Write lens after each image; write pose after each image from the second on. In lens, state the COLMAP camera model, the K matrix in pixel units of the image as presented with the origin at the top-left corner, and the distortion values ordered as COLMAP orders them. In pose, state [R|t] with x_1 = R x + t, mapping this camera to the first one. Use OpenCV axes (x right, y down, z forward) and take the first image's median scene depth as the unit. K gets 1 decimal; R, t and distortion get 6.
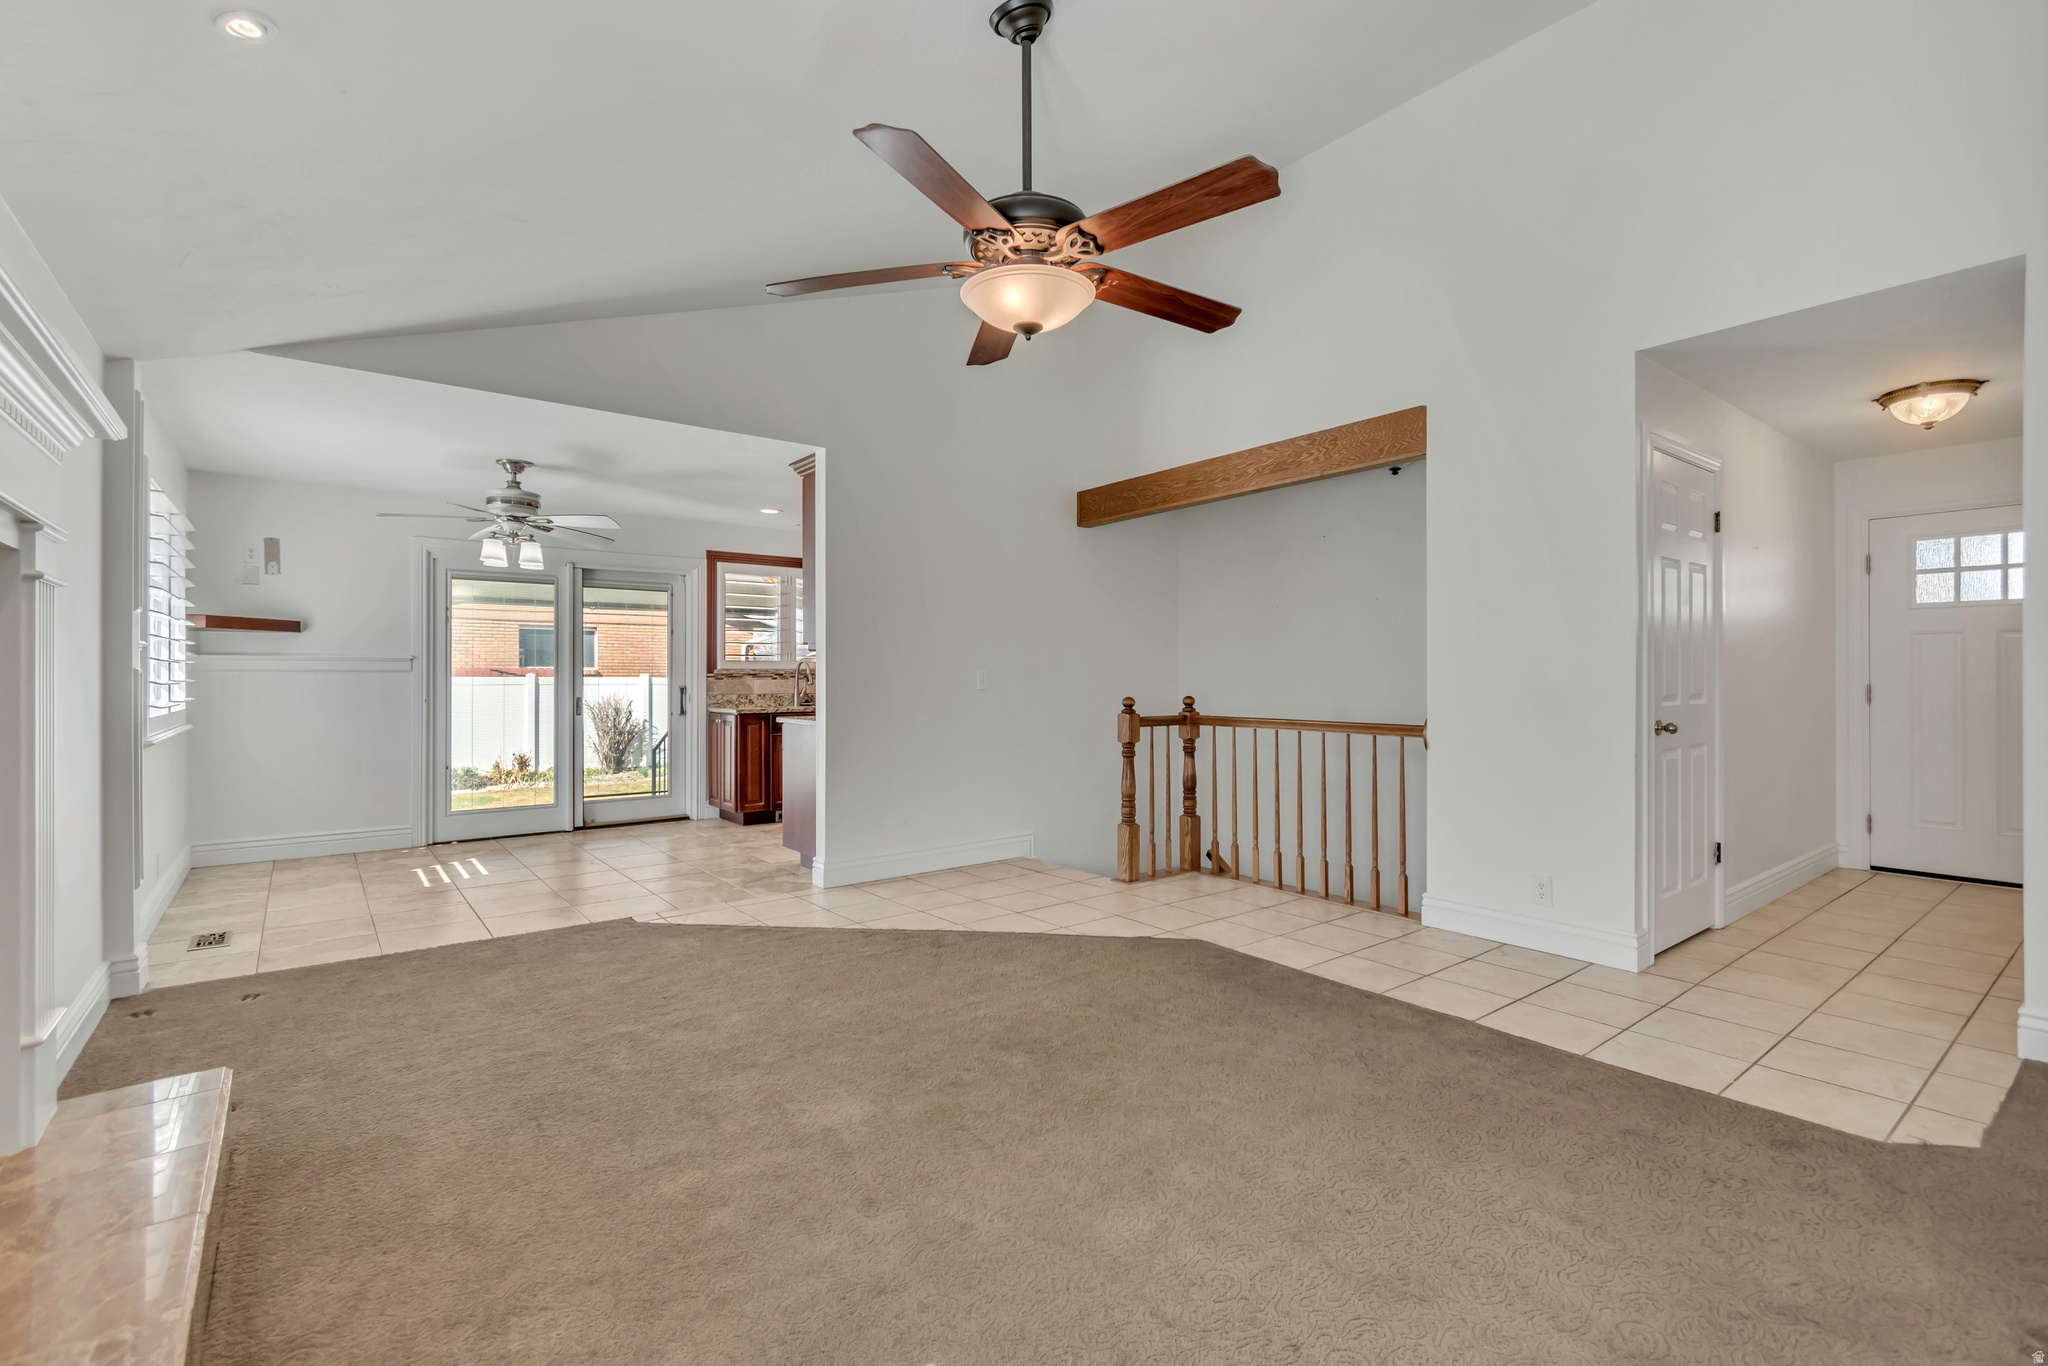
lens RADIAL K [[922.6, 0, 1036.3], [0, 922.6, 671.1], [0, 0, 1]] dist [-0.003319, 0.000484]
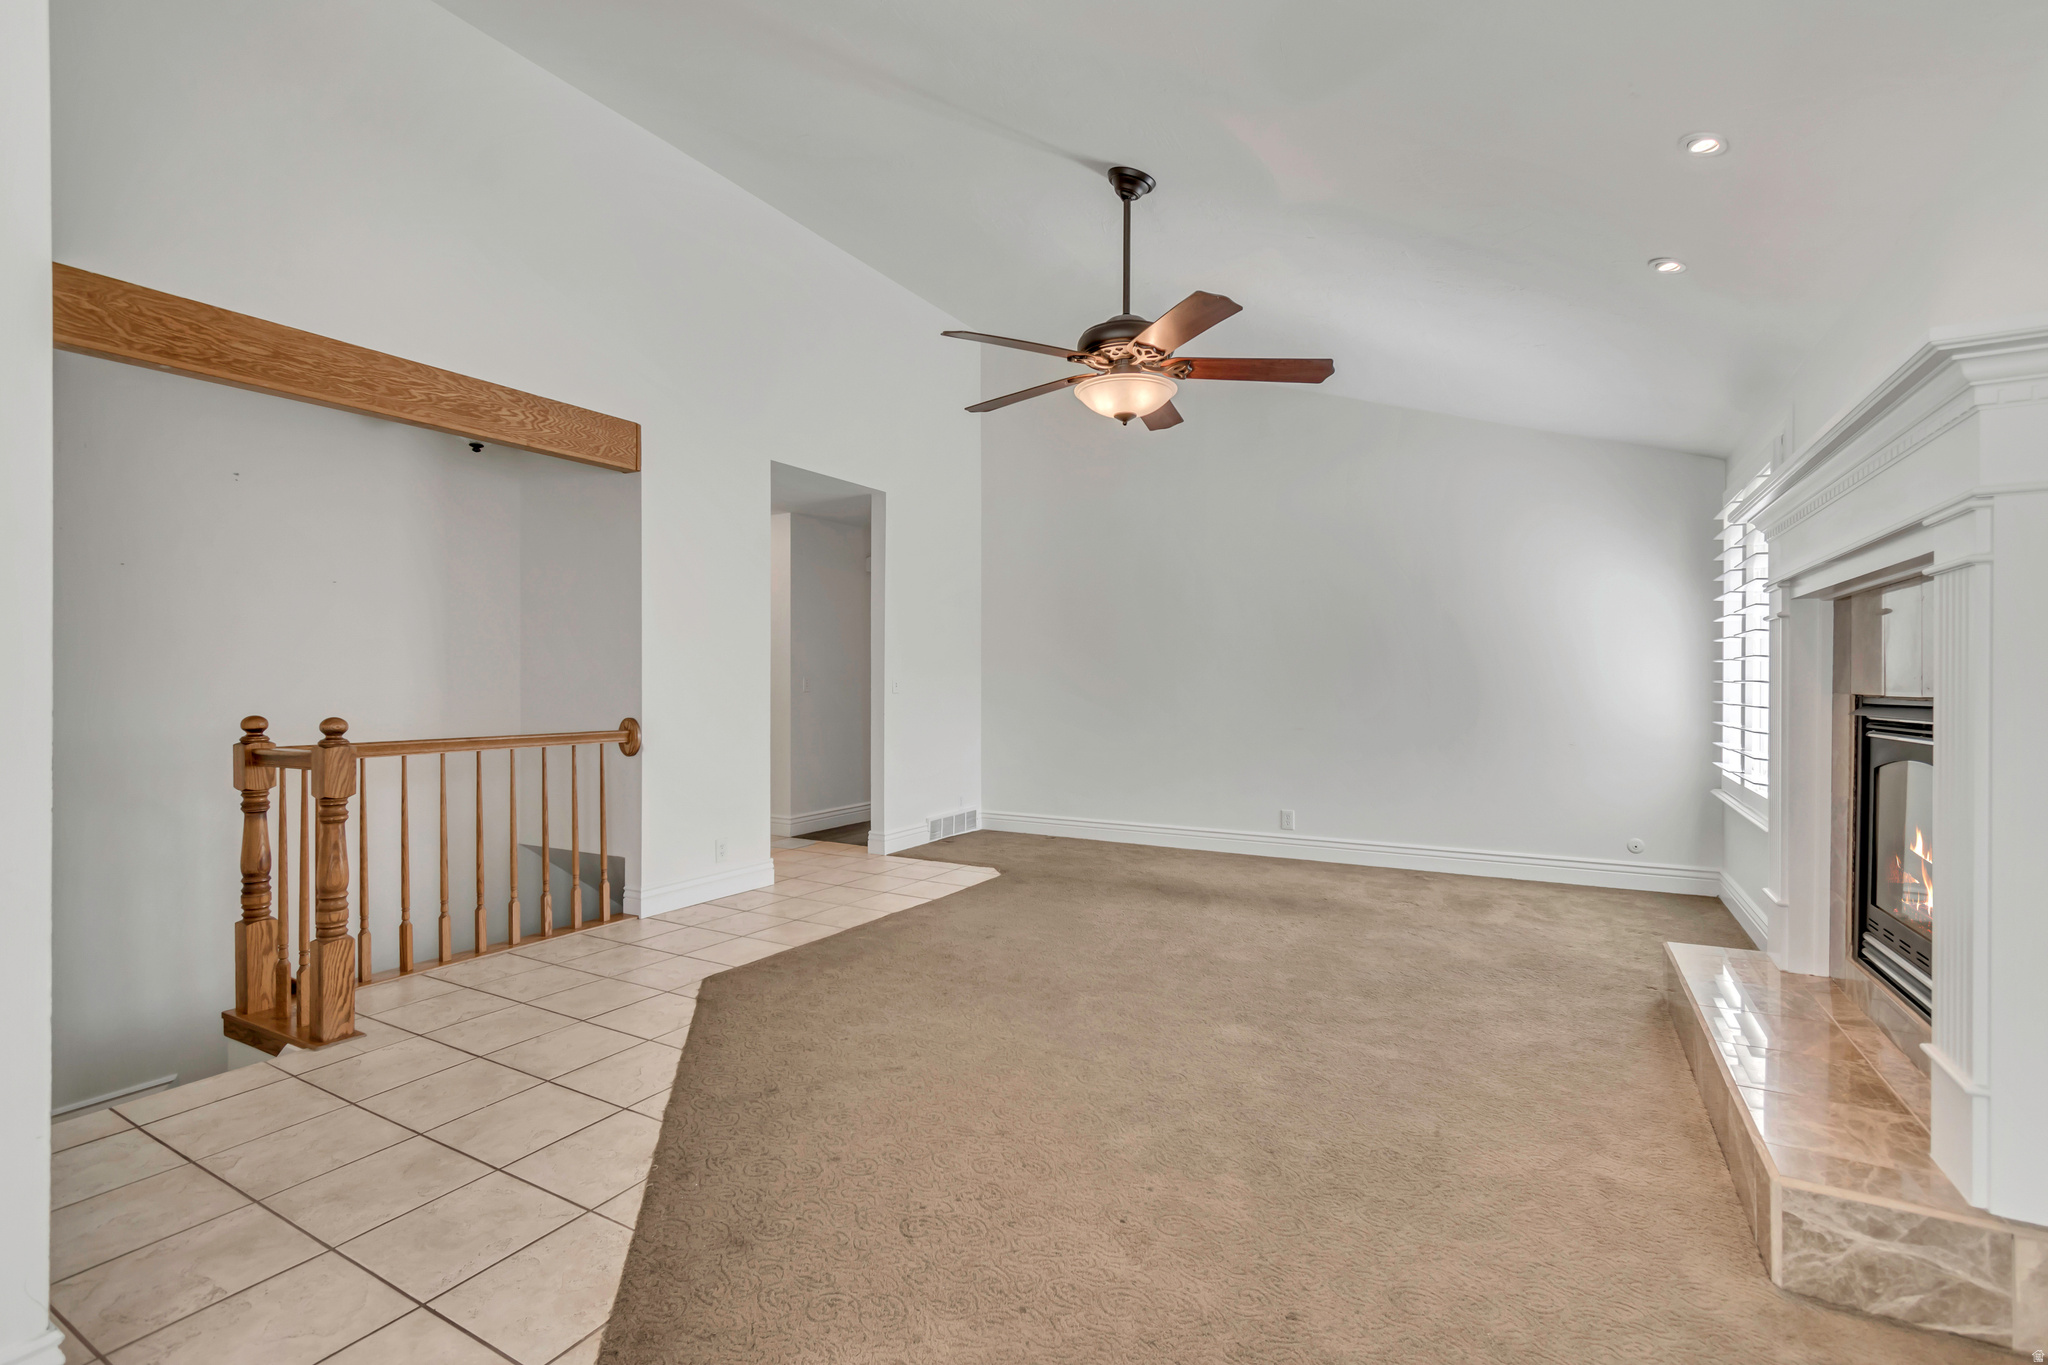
lens RADIAL K [[922.6, 0, 1032.8], [0, 922.6, 687.1], [0, 0, 1]] dist [-0.003319, 0.000484]
pose [[-0.385122, -0.004684, 0.922854, -0.585670], [-0.005572, 0.999981, 0.002750, 0.004375], [-0.922849, -0.004083, -0.385141, 0.804924]]
